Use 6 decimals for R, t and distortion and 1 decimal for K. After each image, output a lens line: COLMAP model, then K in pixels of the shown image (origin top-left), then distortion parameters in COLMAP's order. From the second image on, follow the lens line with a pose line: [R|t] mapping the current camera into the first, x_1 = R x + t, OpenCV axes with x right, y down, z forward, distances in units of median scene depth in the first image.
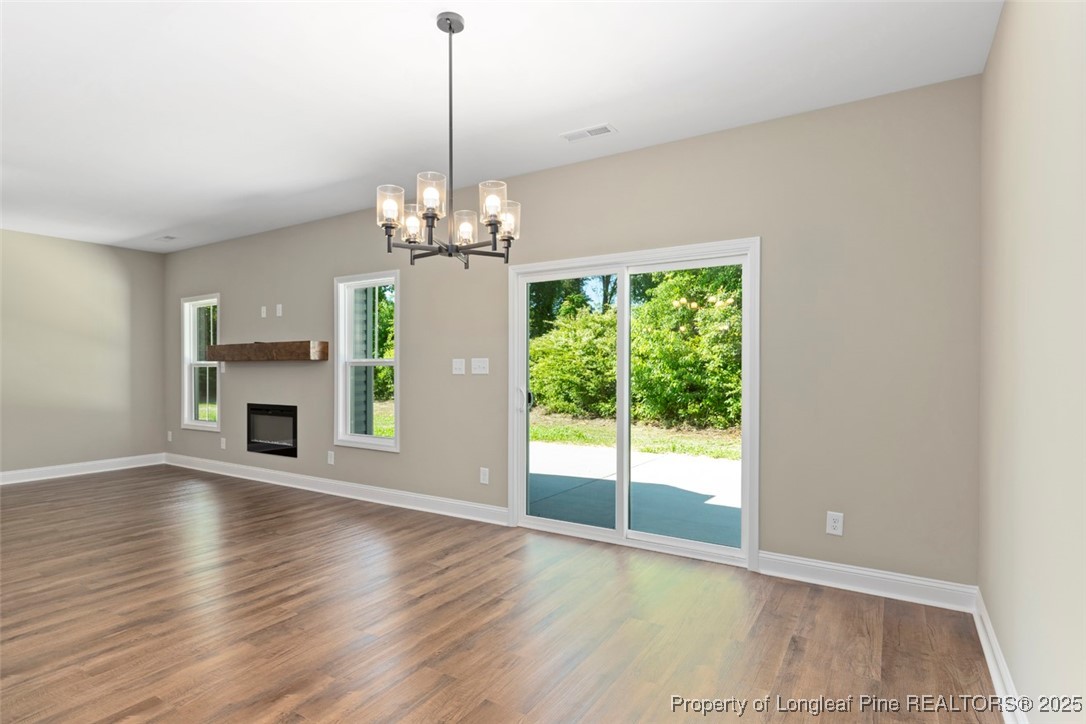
lens RADIAL K [[564.1, 0, 544.7], [0, 564.1, 373.1], [0, 0, 1]] dist [0.005083, -0.003136]
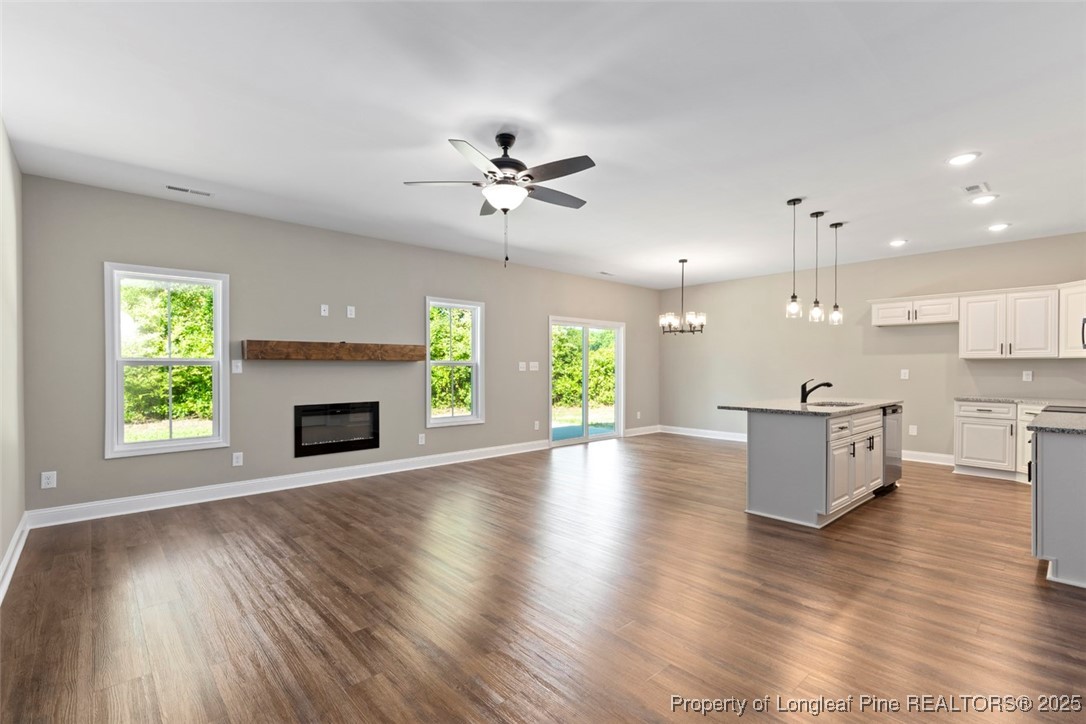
lens RADIAL K [[496.2, 0, 537.2], [0, 496.2, 367.9], [0, 0, 1]] dist [0.002857, -0.000059]
pose [[0.259684, 0.005005, 0.965681, -1.210973], [0.014459, 0.999854, -0.009070, 0.004724], [-0.965585, 0.016318, 0.259574, 0.409103]]
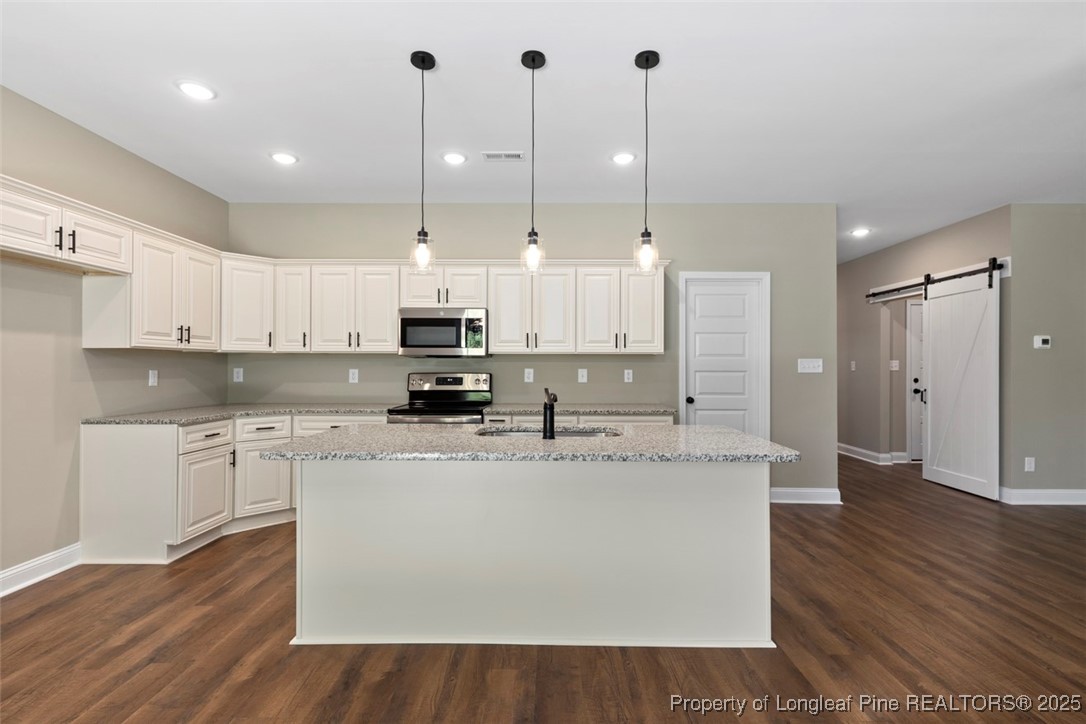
lens RADIAL K [[496.2, 0, 561.4], [0, 496.2, 361.5], [0, 0, 1]] dist [0.002857, -0.000059]
pose [[-0.838532, 0.000418, -0.544853, -0.183225], [-0.006068, 0.999931, 0.010105, -0.003331], [0.544819, 0.011780, -0.838471, 0.522239]]
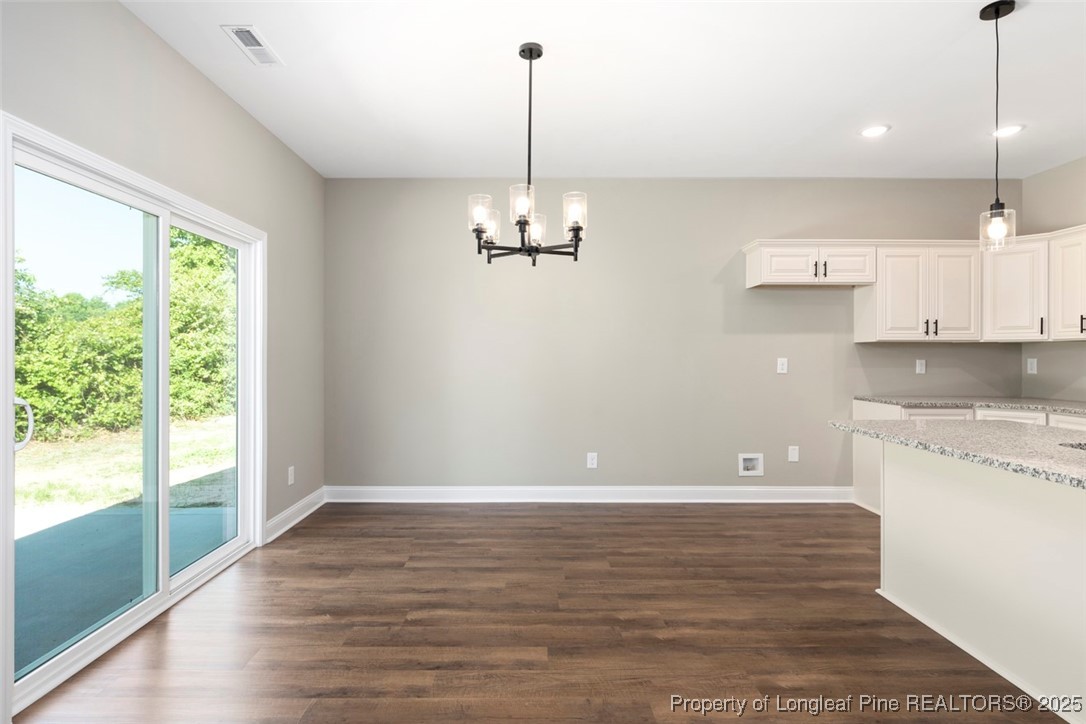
lens RADIAL K [[564.1, 0, 525.8], [0, 564.1, 352.9], [0, 0, 1]] dist [0.005083, -0.003136]
pose [[-0.539424, 0.009425, 0.841981, -0.446953], [0.017869, 0.999840, 0.000256, -0.003106], [-0.841844, 0.015184, -0.539507, 0.619731]]
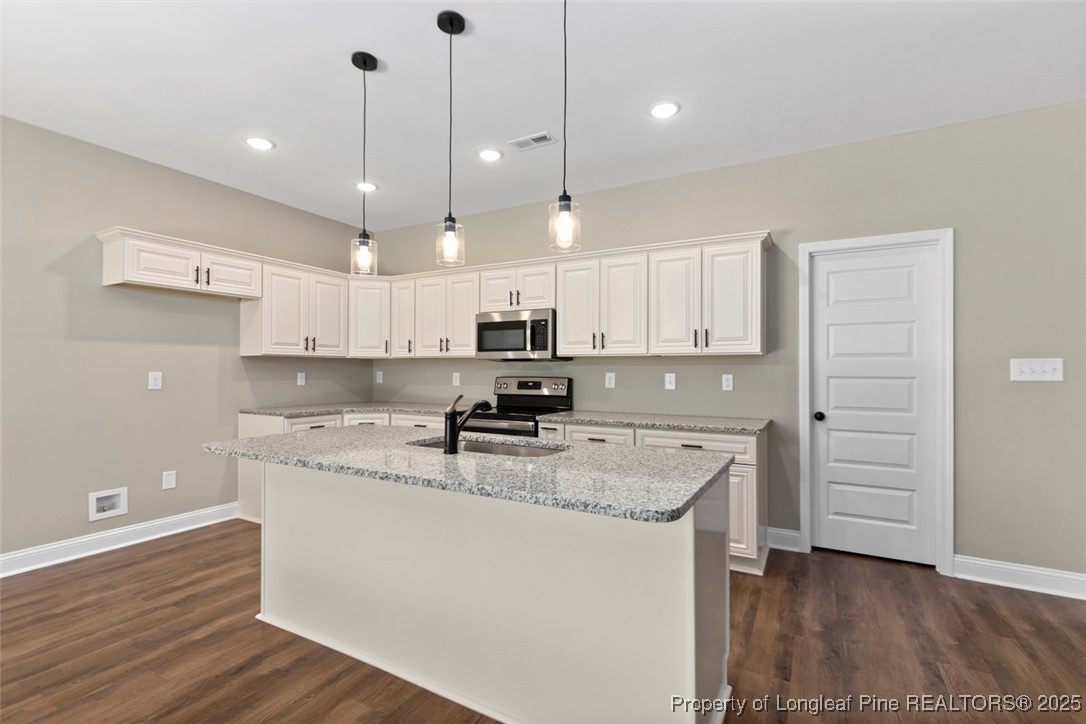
lens RADIAL K [[496.2, 0, 547.9], [0, 496.2, 367.2], [0, 0, 1]] dist [0.002857, -0.000059]
pose [[-0.997625, 0.004155, -0.068751, -0.411100], [0.003231, 0.999903, 0.013548, -0.001642], [0.068801, 0.013294, -0.997542, 0.530866]]
